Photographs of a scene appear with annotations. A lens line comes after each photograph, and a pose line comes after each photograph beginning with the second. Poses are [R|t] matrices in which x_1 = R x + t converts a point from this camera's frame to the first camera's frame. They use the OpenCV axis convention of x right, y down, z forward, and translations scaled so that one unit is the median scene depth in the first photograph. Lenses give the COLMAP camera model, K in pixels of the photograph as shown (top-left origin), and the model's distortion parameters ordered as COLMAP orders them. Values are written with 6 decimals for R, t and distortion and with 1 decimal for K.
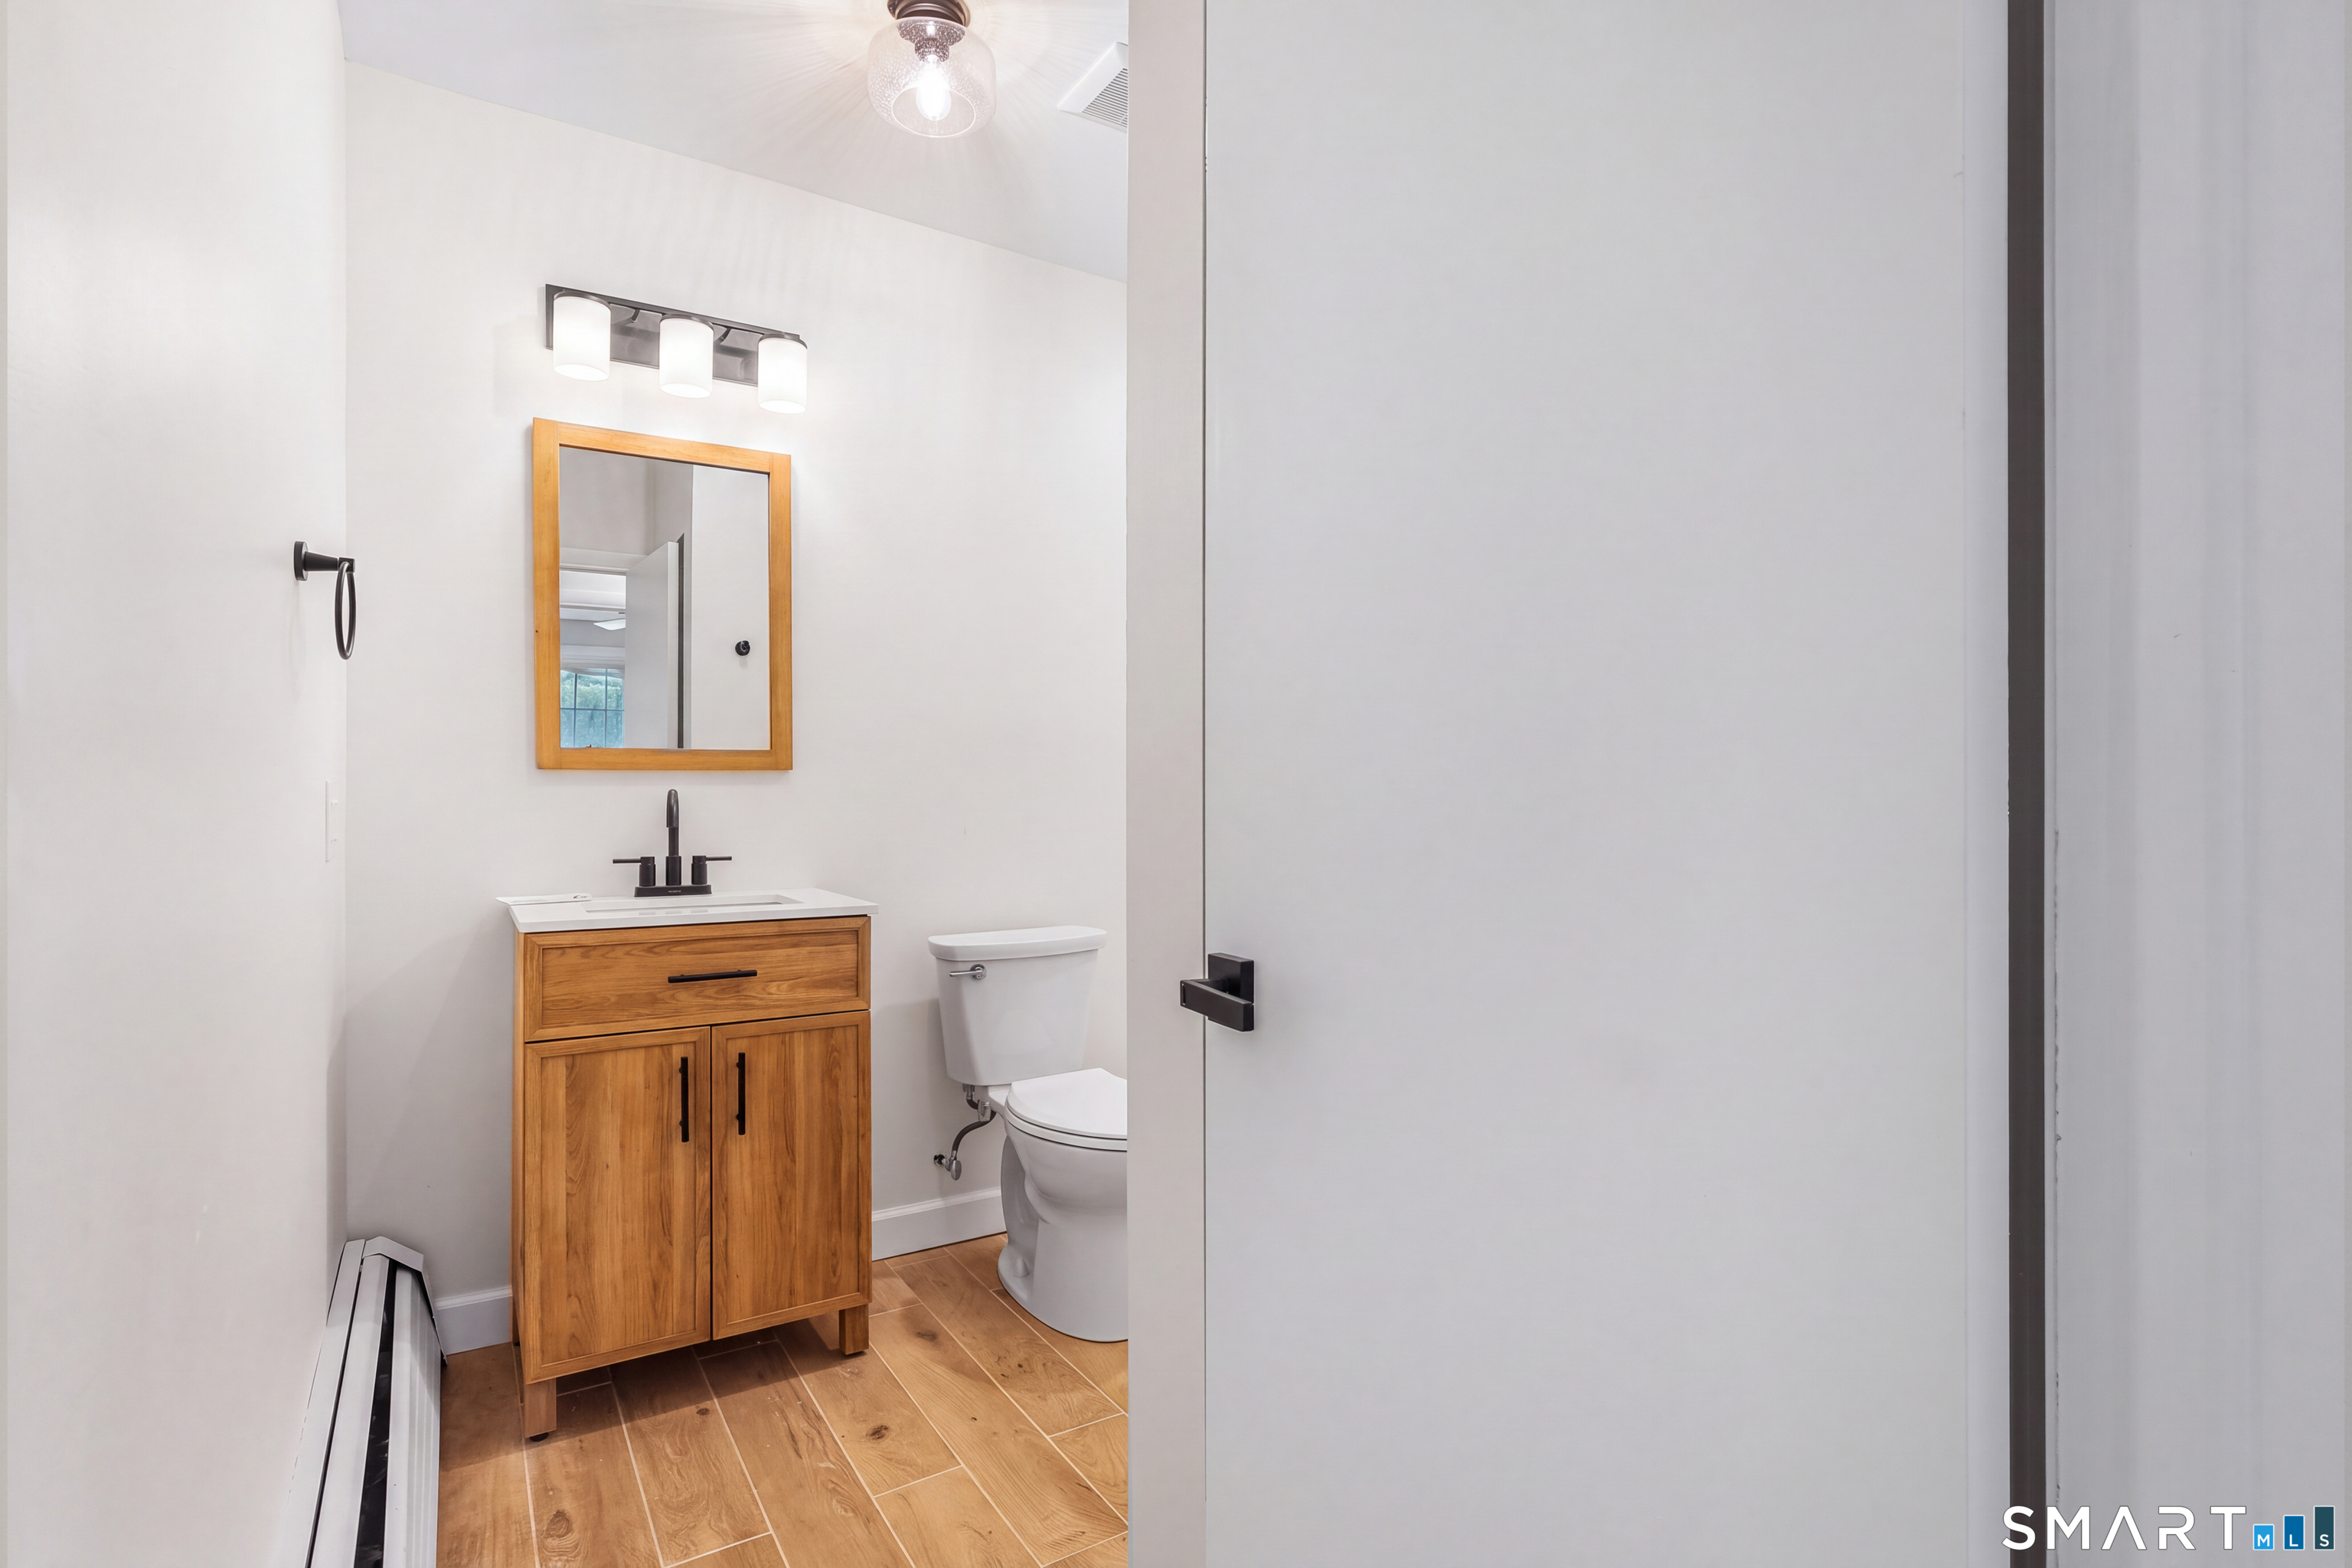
lens RADIAL K [[1153.0, 0, 1221.6], [0, 1153.0, 767.9], [0, 0, 1]] dist [0.000416, 0.000108]
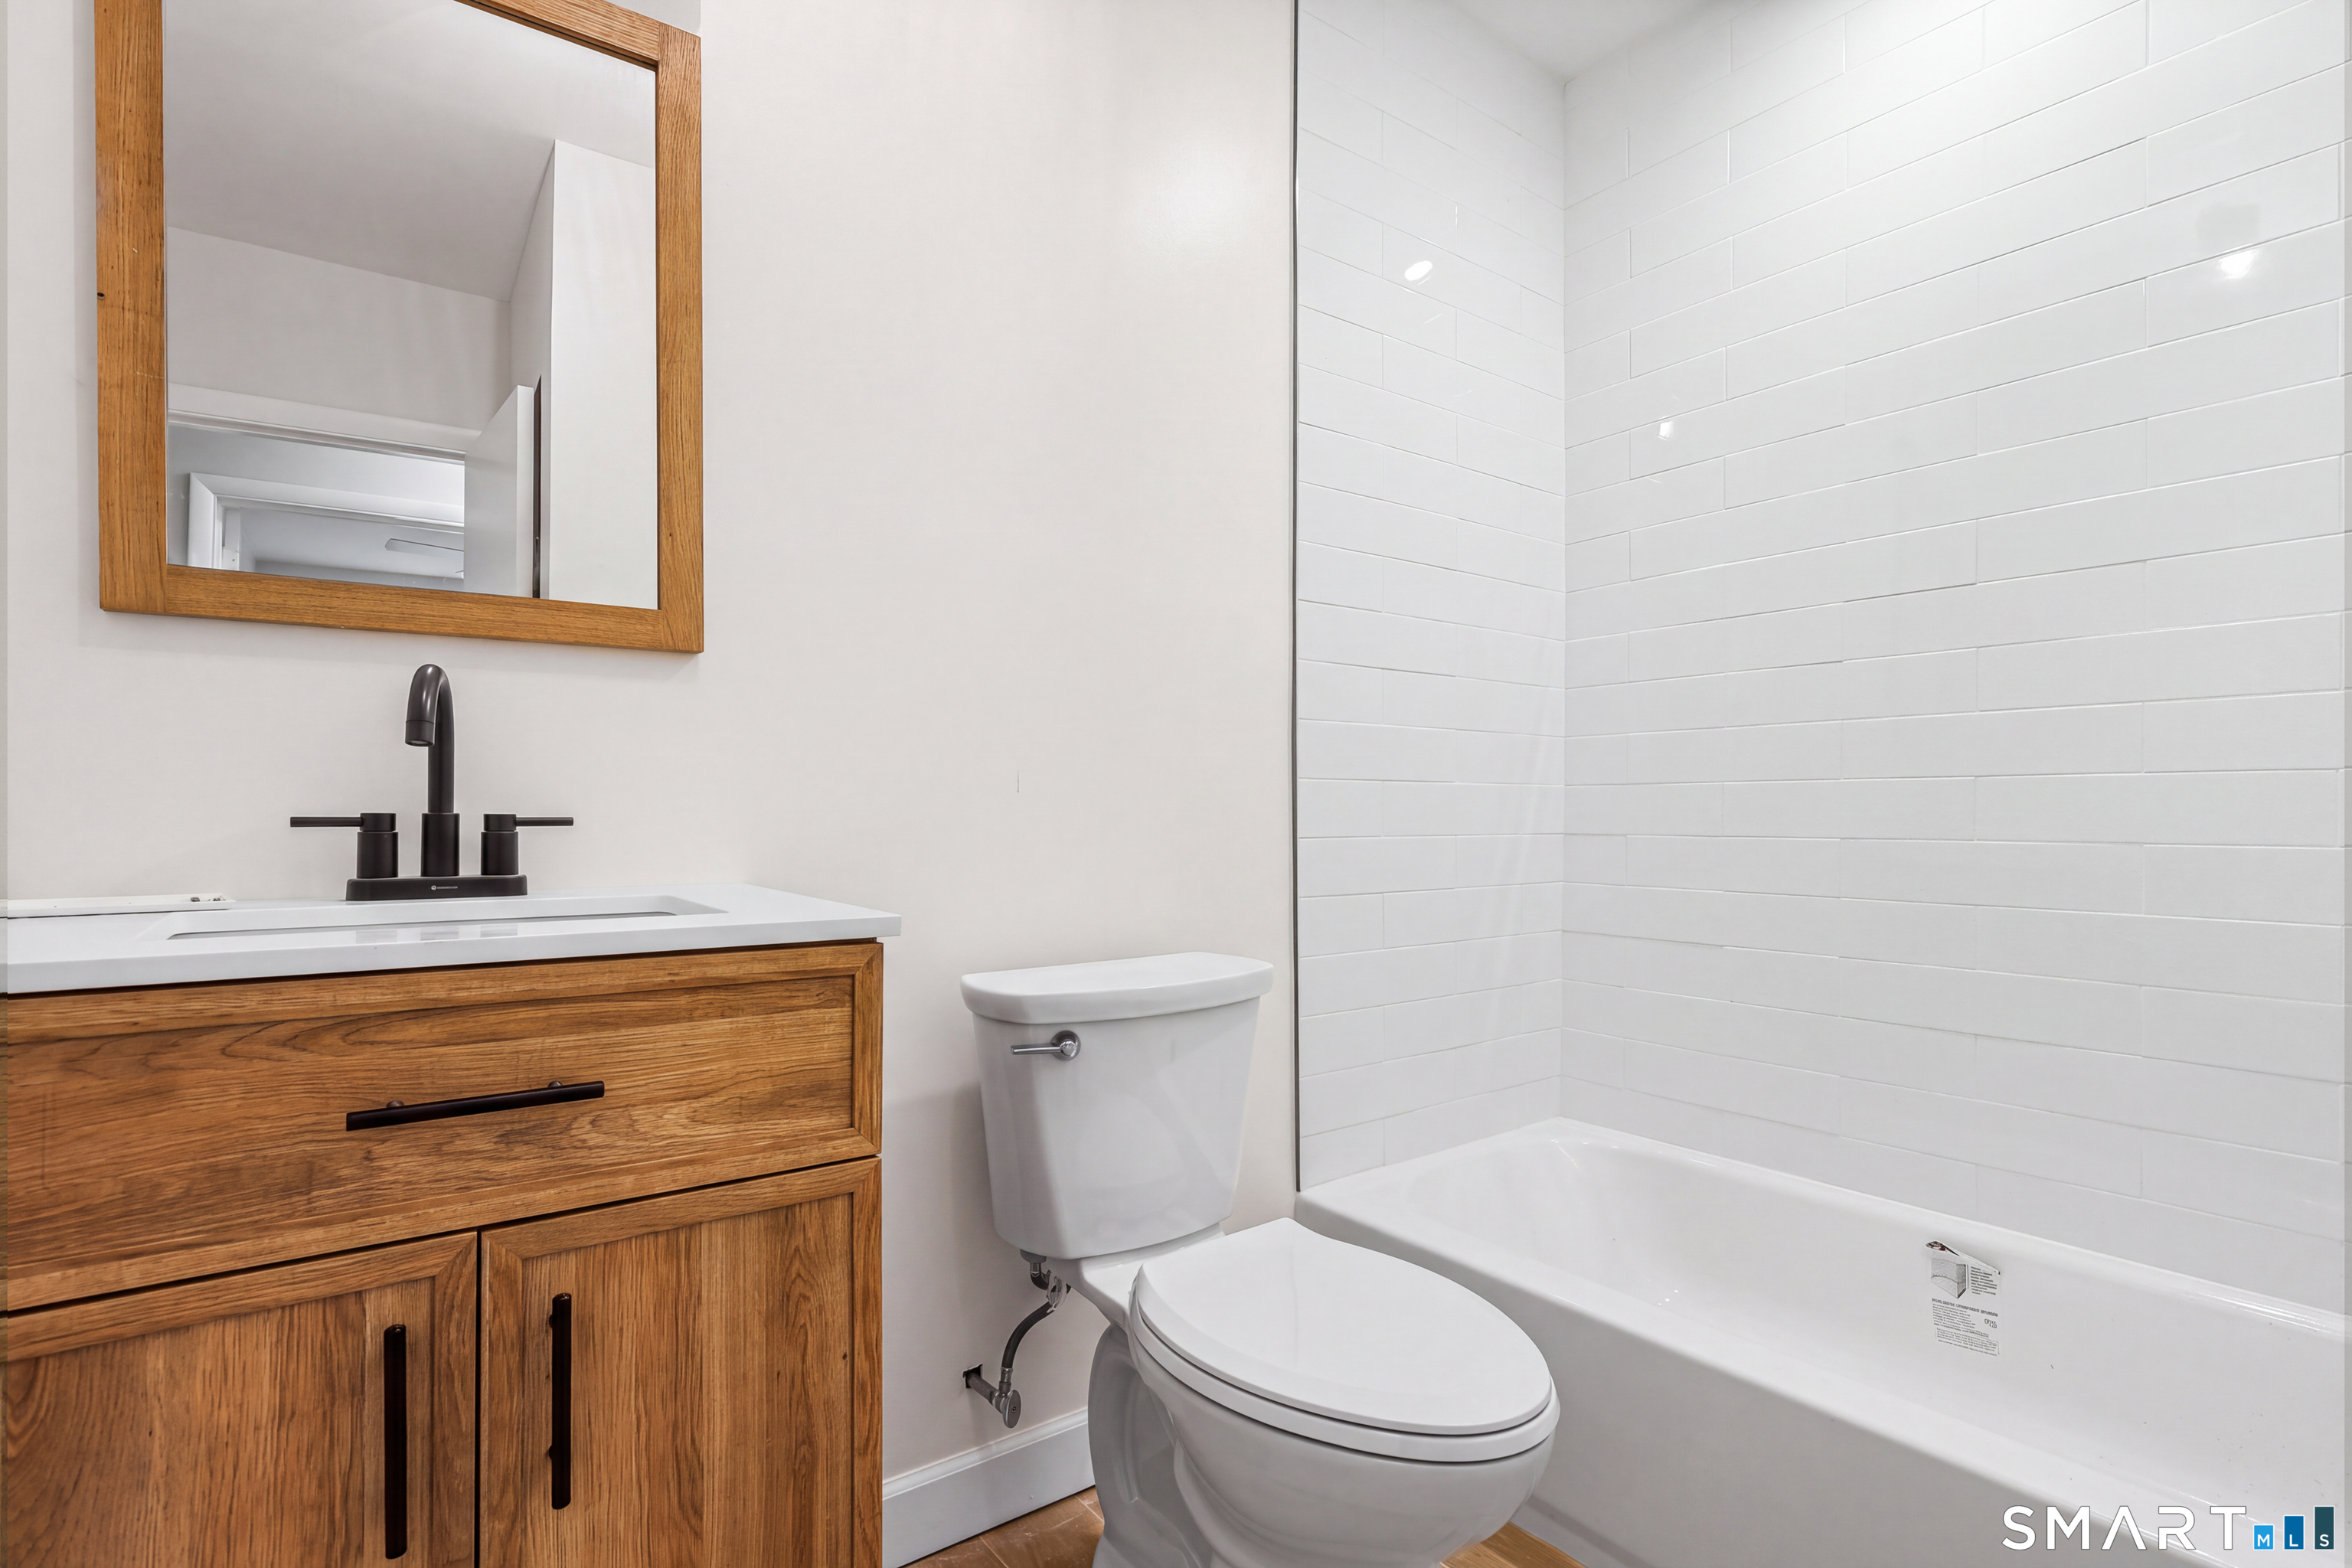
lens RADIAL K [[1142.1, 0, 1233.4], [0, 1142.1, 786.9], [0, 0, 1]] dist [-0.000275, -0.000265]
pose [[0.997068, 0.007277, 0.076174, -0.205944], [-0.007717, 0.999955, 0.005485, 0.066135], [-0.076130, -0.006057, 0.997079, 0.559721]]
